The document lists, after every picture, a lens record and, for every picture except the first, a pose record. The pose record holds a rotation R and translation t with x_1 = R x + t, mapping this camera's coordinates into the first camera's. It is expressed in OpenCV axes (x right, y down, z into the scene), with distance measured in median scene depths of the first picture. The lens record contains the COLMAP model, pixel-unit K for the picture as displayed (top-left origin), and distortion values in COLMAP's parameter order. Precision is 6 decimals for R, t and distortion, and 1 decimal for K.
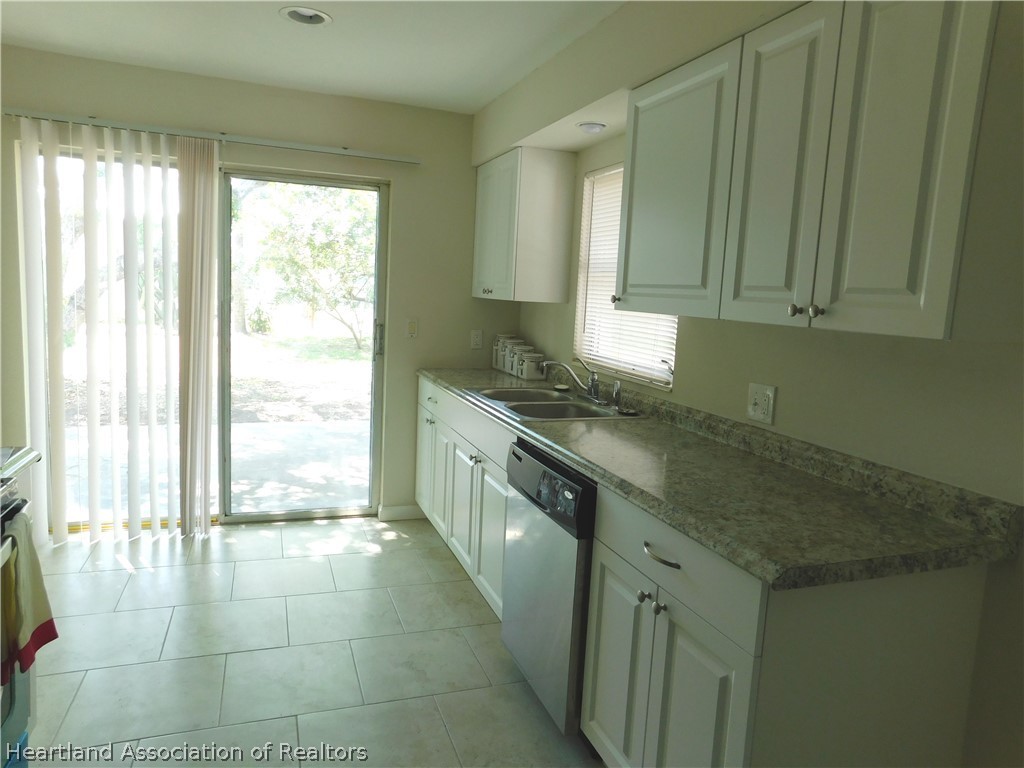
lens RADIAL K [[680.1, 0, 512.0], [0, 680.1, 384.0], [0, 0, 1]] dist [-0.065751, 0.057671]
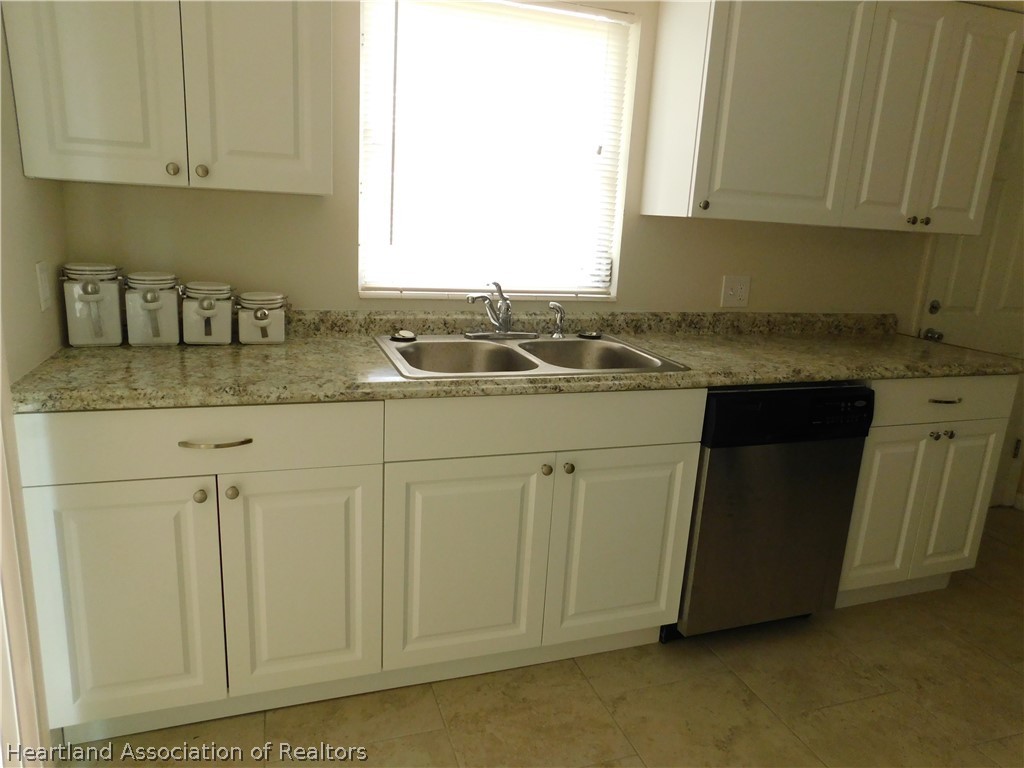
lens RADIAL K [[695.2, 0, 512.0], [0, 695.2, 384.0], [0, 0, 1]] dist [-0.055061, 0.062416]
pose [[0.017805, -0.288553, 0.957298, -0.923284], [0.079271, 0.954843, 0.286339, -0.212302], [-0.996694, 0.070787, 0.039875, 1.449528]]
